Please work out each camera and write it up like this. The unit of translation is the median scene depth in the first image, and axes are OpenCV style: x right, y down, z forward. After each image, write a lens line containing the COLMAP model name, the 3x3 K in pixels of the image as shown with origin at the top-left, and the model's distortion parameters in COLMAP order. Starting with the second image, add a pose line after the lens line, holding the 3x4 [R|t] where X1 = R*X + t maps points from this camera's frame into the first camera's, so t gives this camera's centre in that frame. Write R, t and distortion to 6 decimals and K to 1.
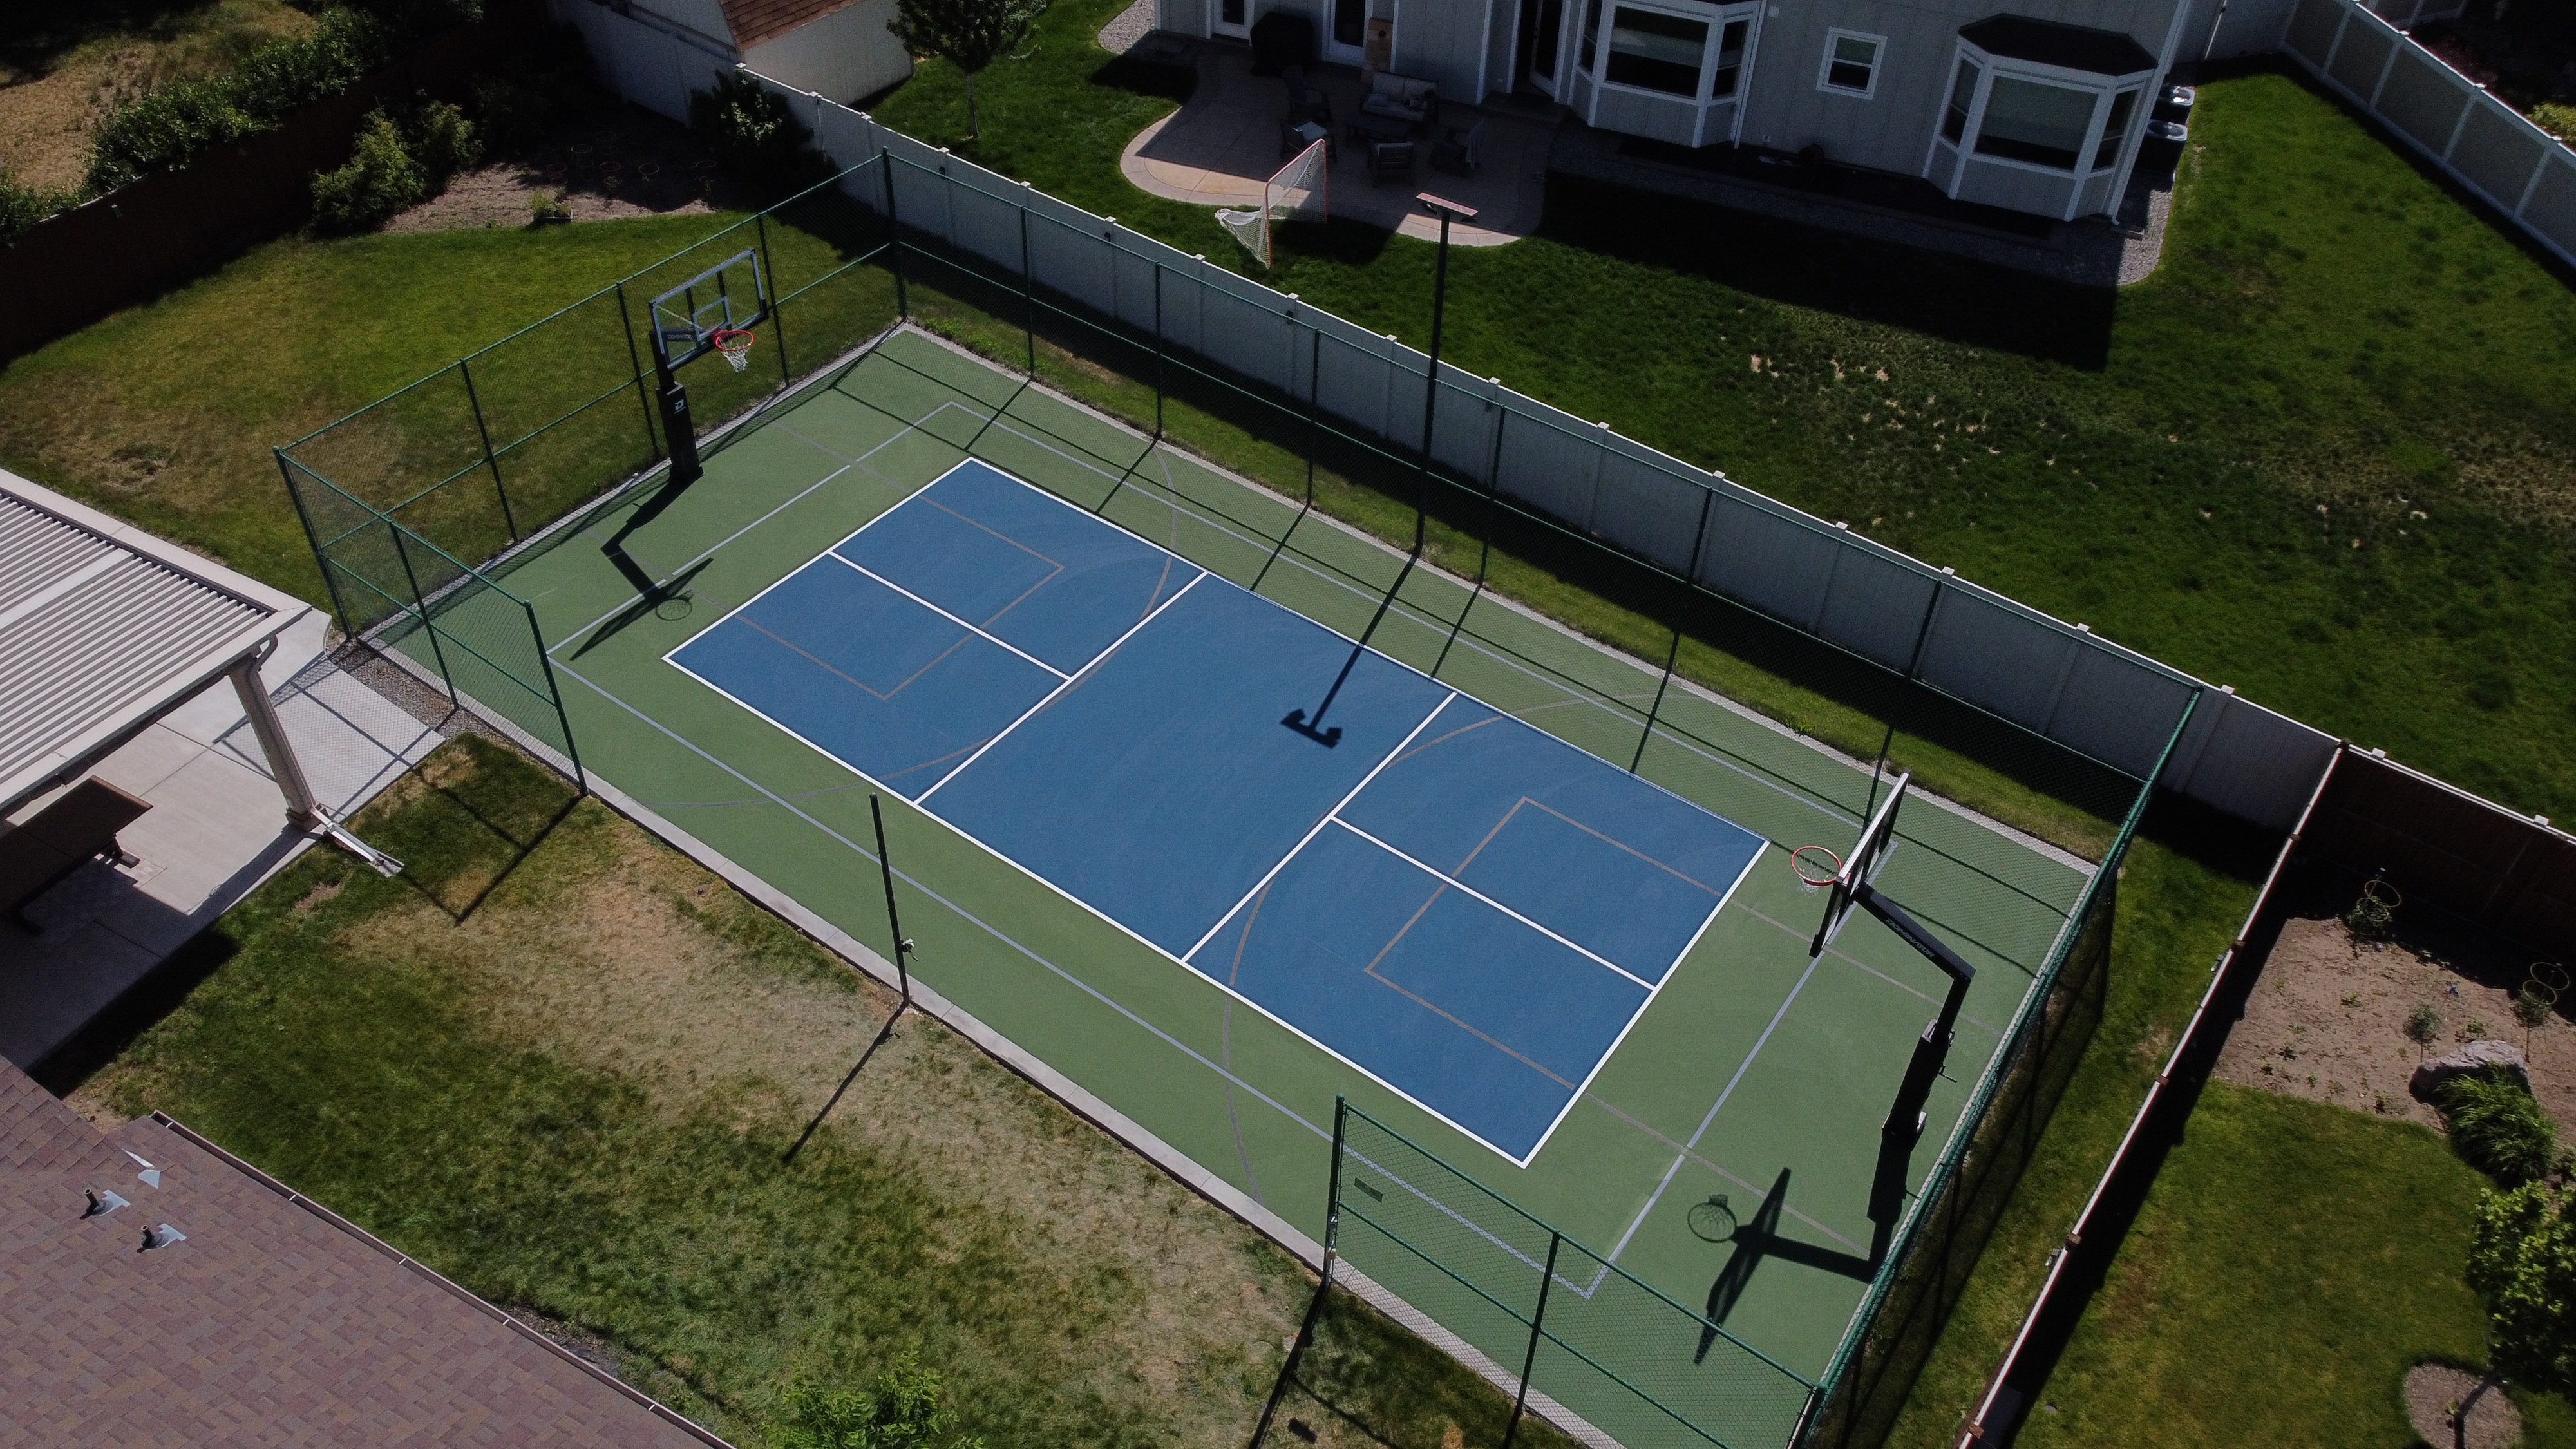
lens RADIAL K [[1937.6, 0, 1285.8], [0, 1937.6, 721.1], [0, 0, 1]] dist [-0.017565, -0.000310]
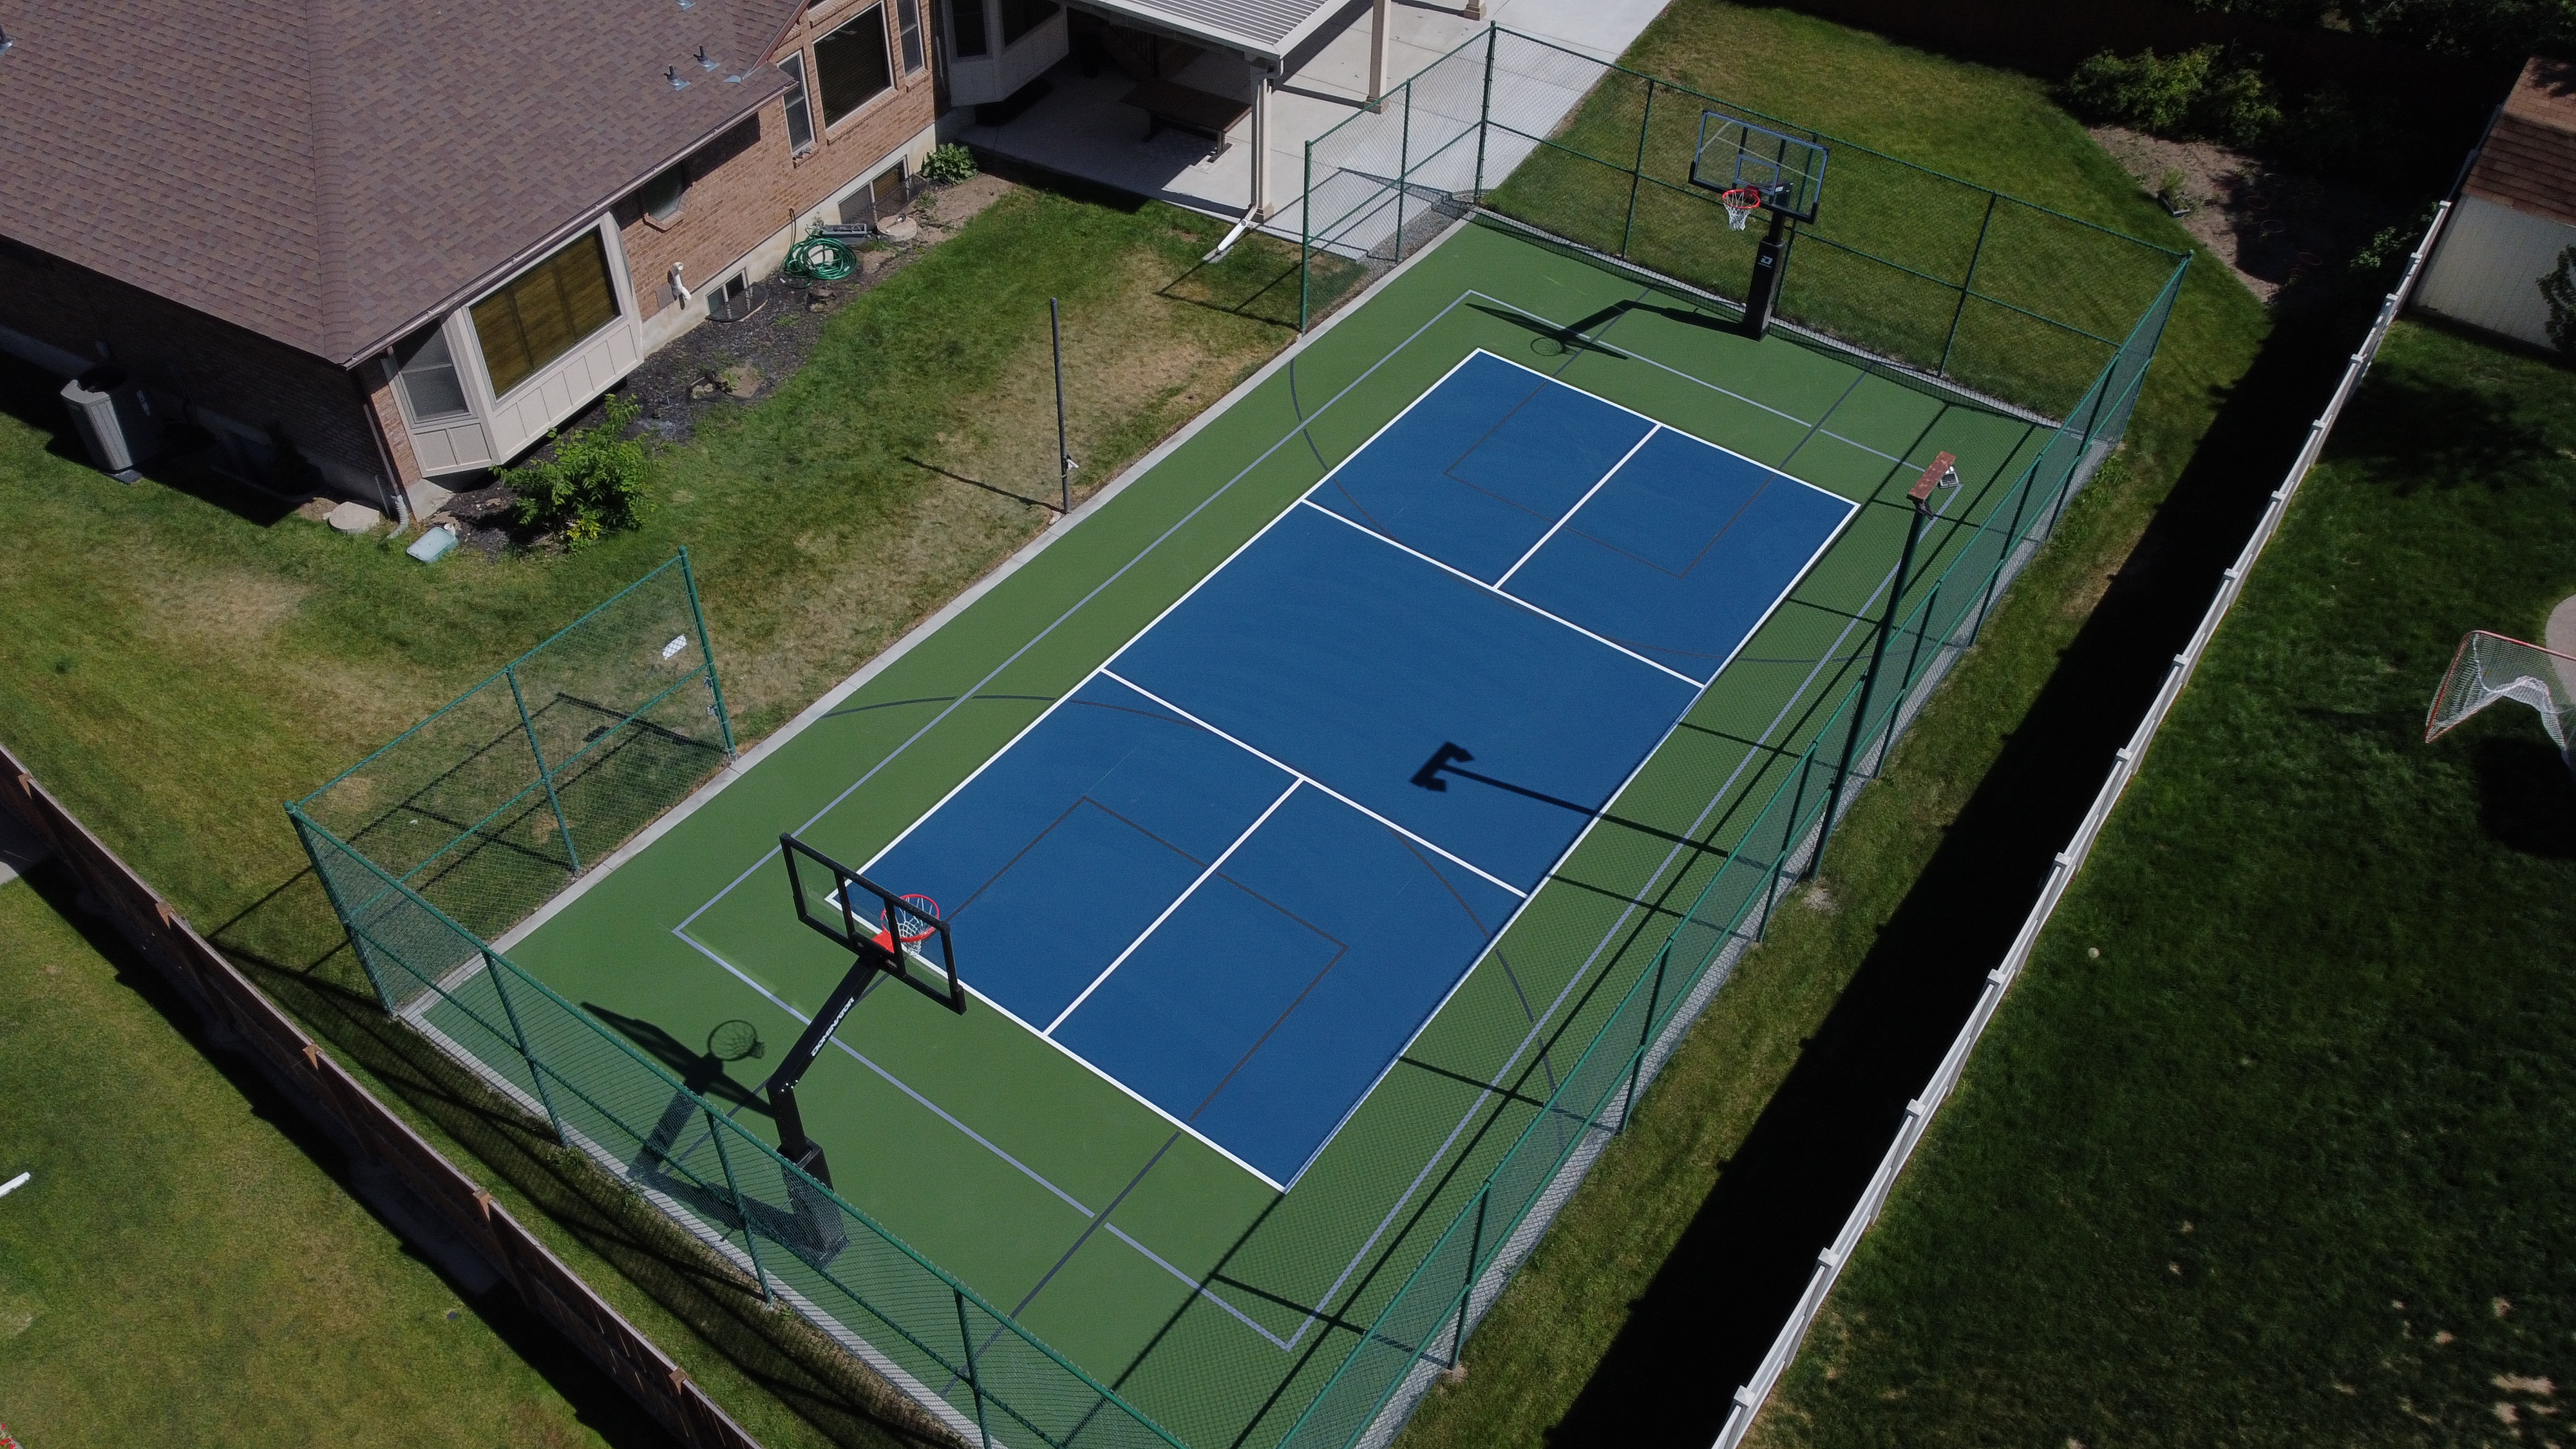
lens RADIAL K [[1937.6, 0, 1283.4], [0, 1937.6, 728.1], [0, 0, 1]] dist [-0.017565, -0.000310]
pose [[0.004833, 0.678220, -0.734843, 0.616064], [-0.692512, 0.532391, 0.486813, -0.365159], [0.721390, 0.506535, 0.472249, 0.486883]]
